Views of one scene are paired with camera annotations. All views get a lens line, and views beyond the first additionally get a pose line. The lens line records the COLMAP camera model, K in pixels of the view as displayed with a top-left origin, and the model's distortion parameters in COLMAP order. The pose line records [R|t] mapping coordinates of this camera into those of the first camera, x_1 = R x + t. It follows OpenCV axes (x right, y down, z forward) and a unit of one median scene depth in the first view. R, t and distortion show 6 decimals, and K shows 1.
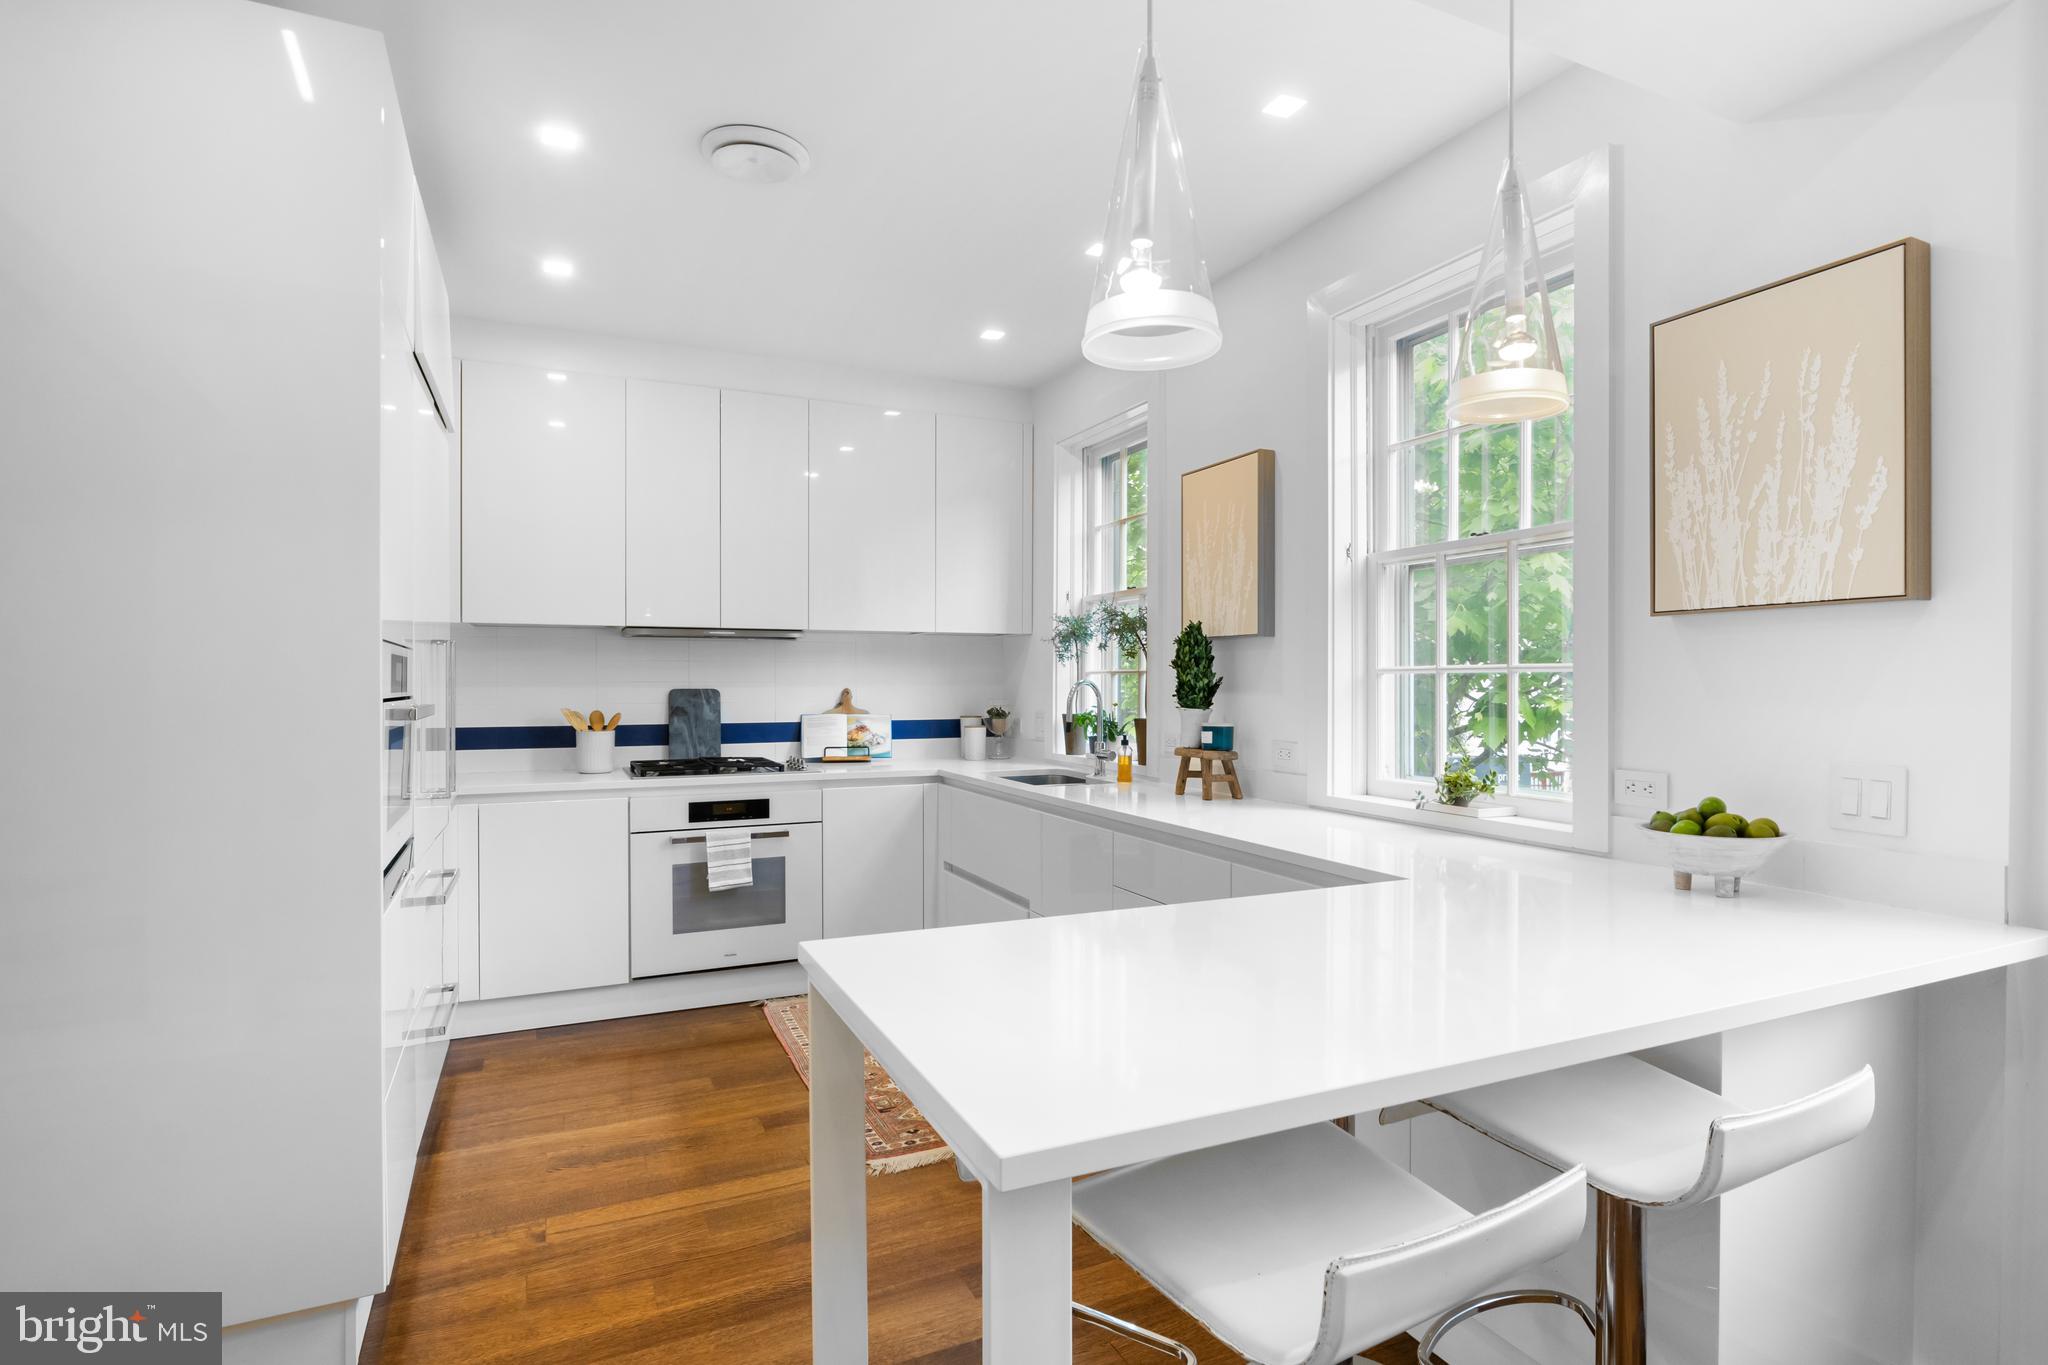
lens RADIAL K [[1033.5, 0, 1043.9], [0, 1033.5, 680.2], [0, 0, 1]] dist [-0.000467, -0.000251]
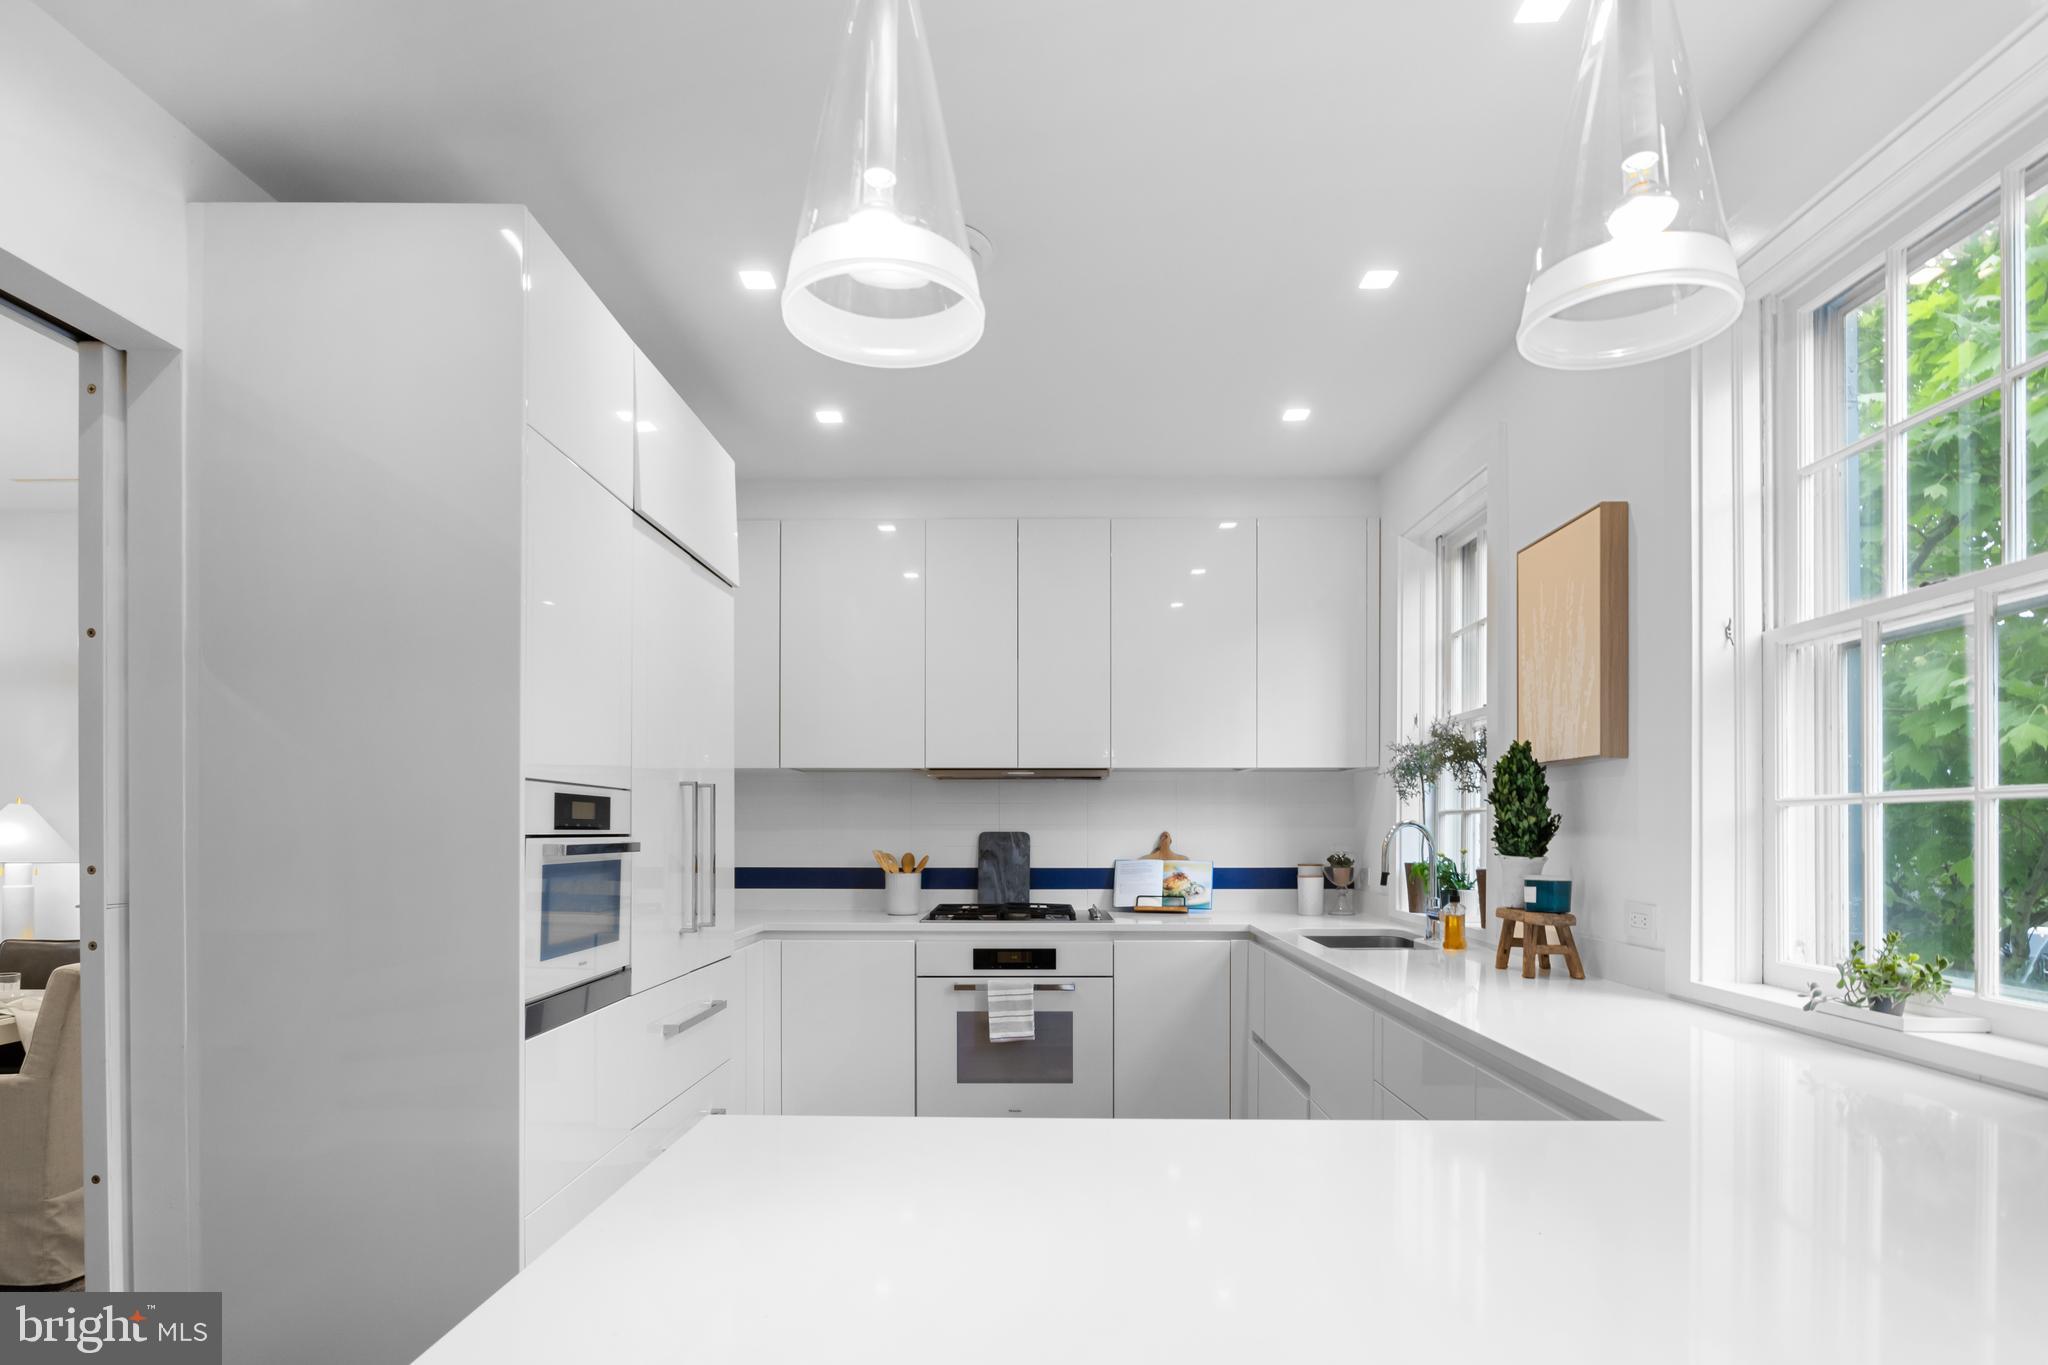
lens RADIAL K [[1079.9, 0, 1029.2], [0, 1079.9, 824.9], [0, 0, 1]] dist [-0.000238, -0.000019]
pose [[0.900264, -0.001909, -0.435340, 0.138320], [0.000740, 0.999996, -0.002854, 0.005237], [0.435343, 0.002247, 0.900262, 0.107526]]
